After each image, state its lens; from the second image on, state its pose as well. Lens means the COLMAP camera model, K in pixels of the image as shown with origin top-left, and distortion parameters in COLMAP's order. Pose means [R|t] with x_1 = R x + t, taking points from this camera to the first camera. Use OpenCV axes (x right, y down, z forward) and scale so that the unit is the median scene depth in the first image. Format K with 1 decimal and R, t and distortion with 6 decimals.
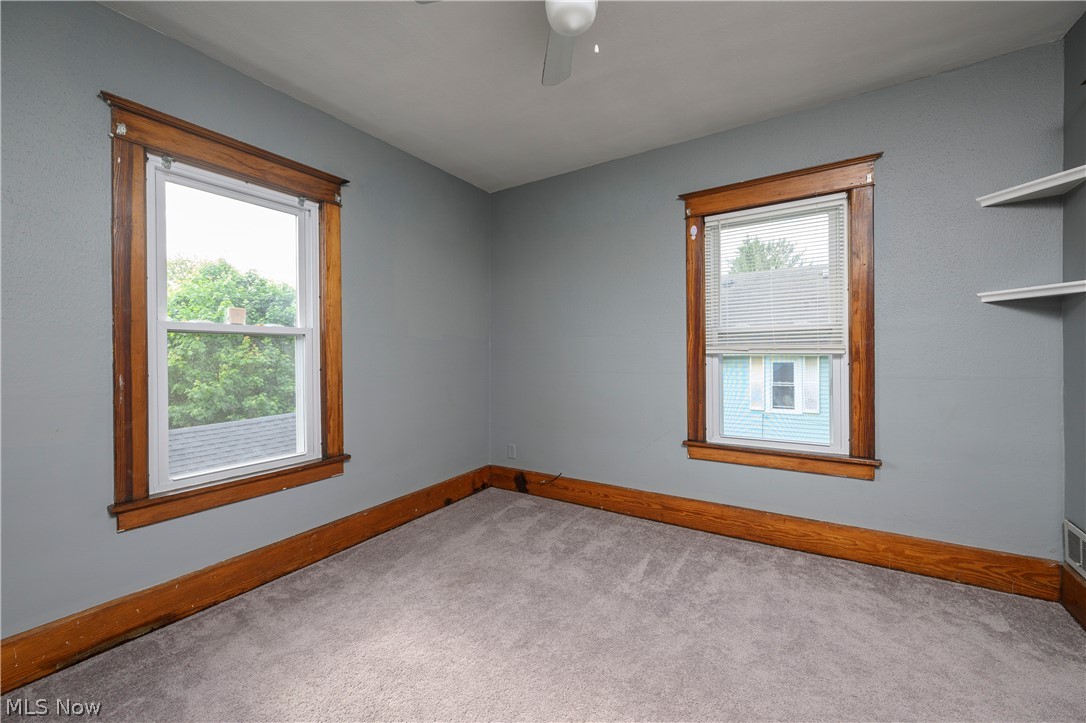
lens RADIAL K [[428.4, 0, 536.9], [0, 428.4, 353.6], [0, 0, 1]] dist [-0.000743, -0.000144]
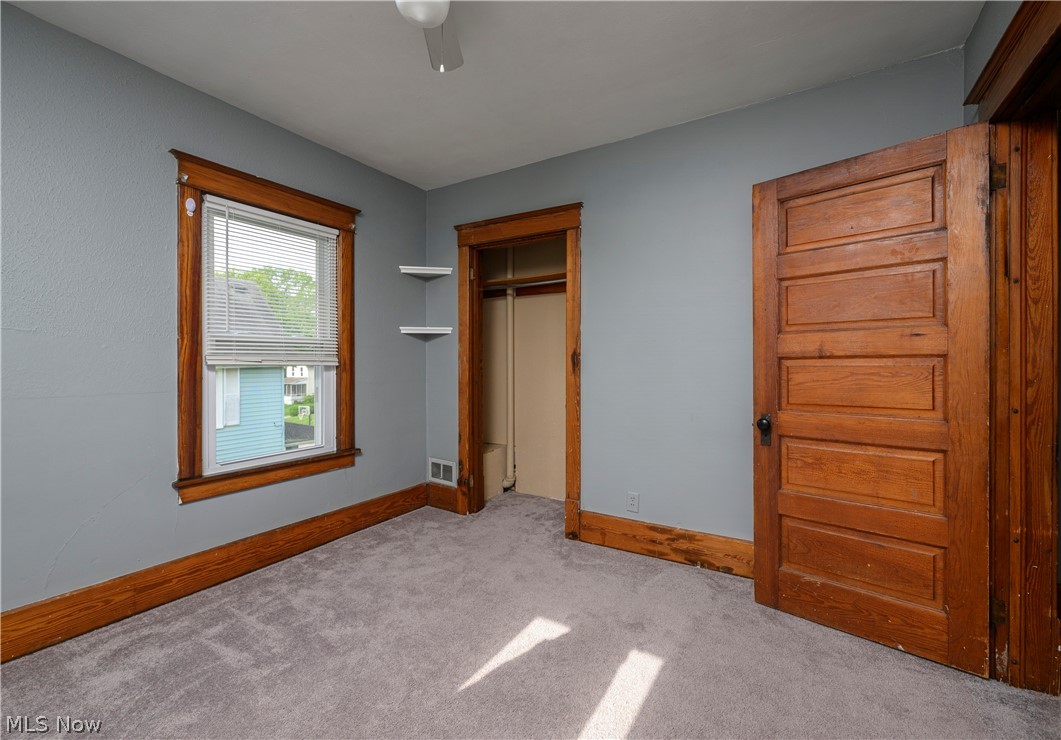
lens RADIAL K [[472.9, 0, 532.5], [0, 472.9, 364.3], [0, 0, 1]] dist [0.001716, 0.000313]
pose [[-0.047666, 0.004959, 0.998851, -0.532765], [0.000123, 0.999988, -0.004959, 0.002956], [-0.998863, -0.000113, -0.047666, 0.448002]]
